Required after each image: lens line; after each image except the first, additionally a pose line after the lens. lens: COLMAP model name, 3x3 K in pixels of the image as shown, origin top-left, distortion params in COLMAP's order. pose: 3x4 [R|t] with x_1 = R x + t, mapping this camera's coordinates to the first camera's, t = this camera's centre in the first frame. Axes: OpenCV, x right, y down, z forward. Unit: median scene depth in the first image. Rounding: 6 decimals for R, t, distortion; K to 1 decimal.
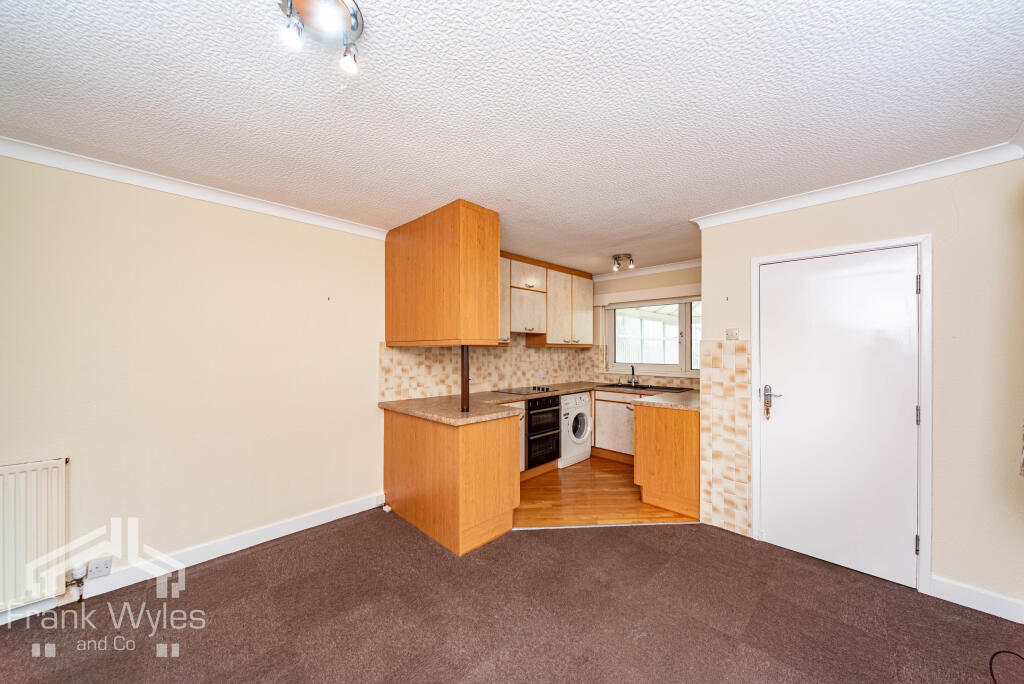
lens RADIAL K [[357.6, 0, 512.8], [0, 357.6, 347.6], [0, 0, 1]] dist [-0.008341, -0.000130]
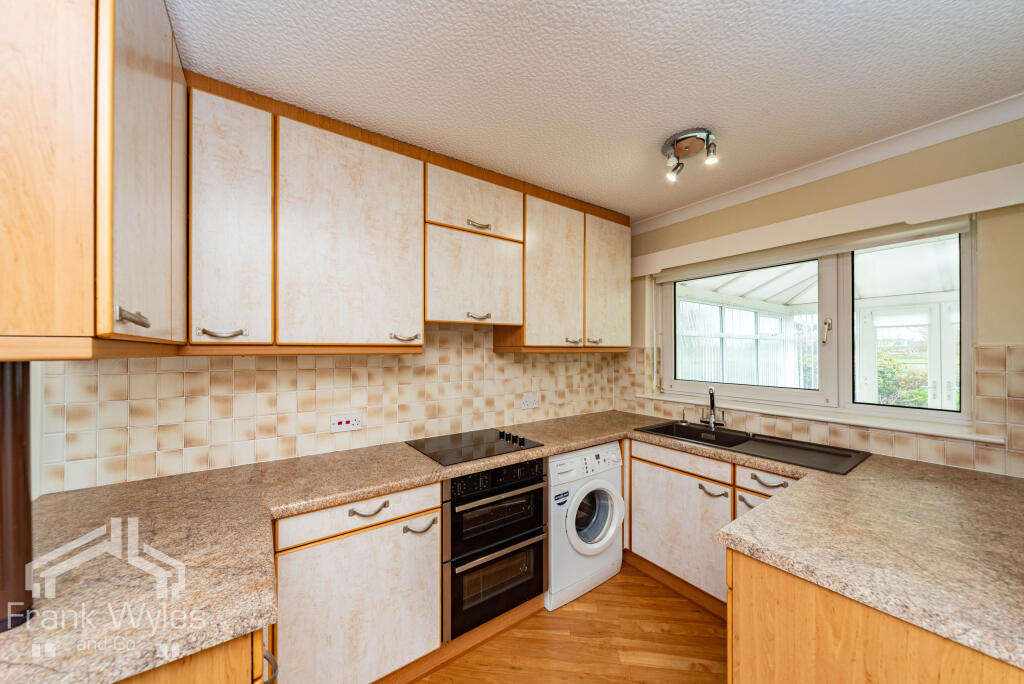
lens RADIAL K [[353.4, 0, 511.6], [0, 353.4, 346.9], [0, 0, 1]] dist [-0.001736, -0.000095]
pose [[0.985247, -0.002000, -0.171129, 0.159711], [0.001550, 0.999995, -0.002763, -0.008441], [0.171134, 0.002457, 0.985245, 0.513632]]
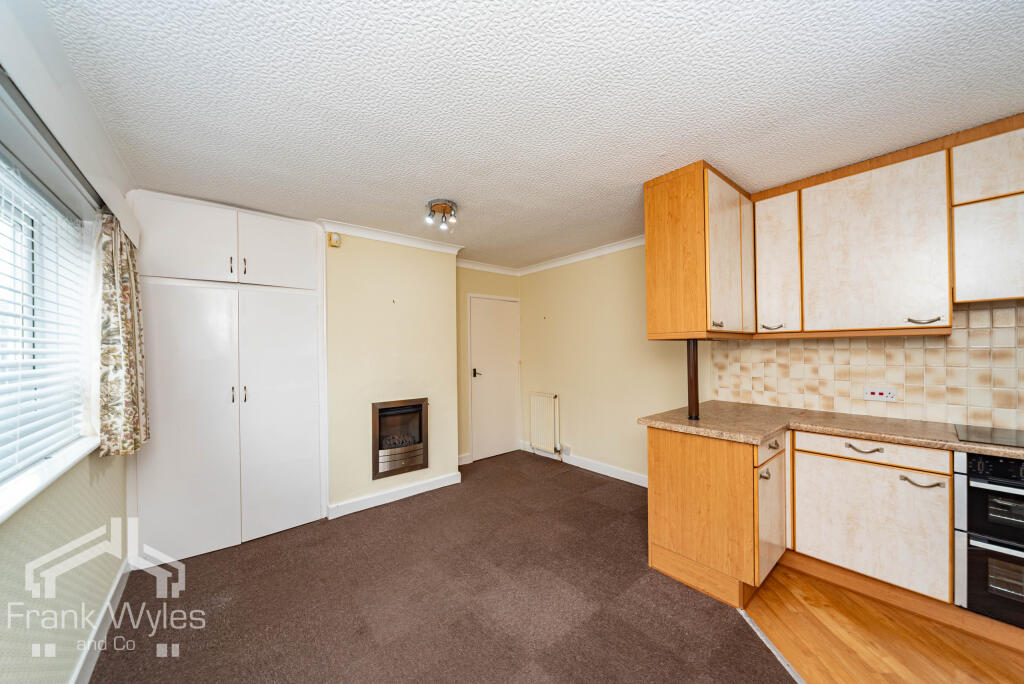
lens RADIAL K [[357.6, 0, 512.8], [0, 357.6, 347.6], [0, 0, 1]] dist [-0.008341, -0.000130]
pose [[-0.098523, -0.000835, -0.995134, 0.457576], [0.019174, 0.999812, -0.002737, 0.004821], [0.994950, -0.019350, -0.098489, 0.419058]]
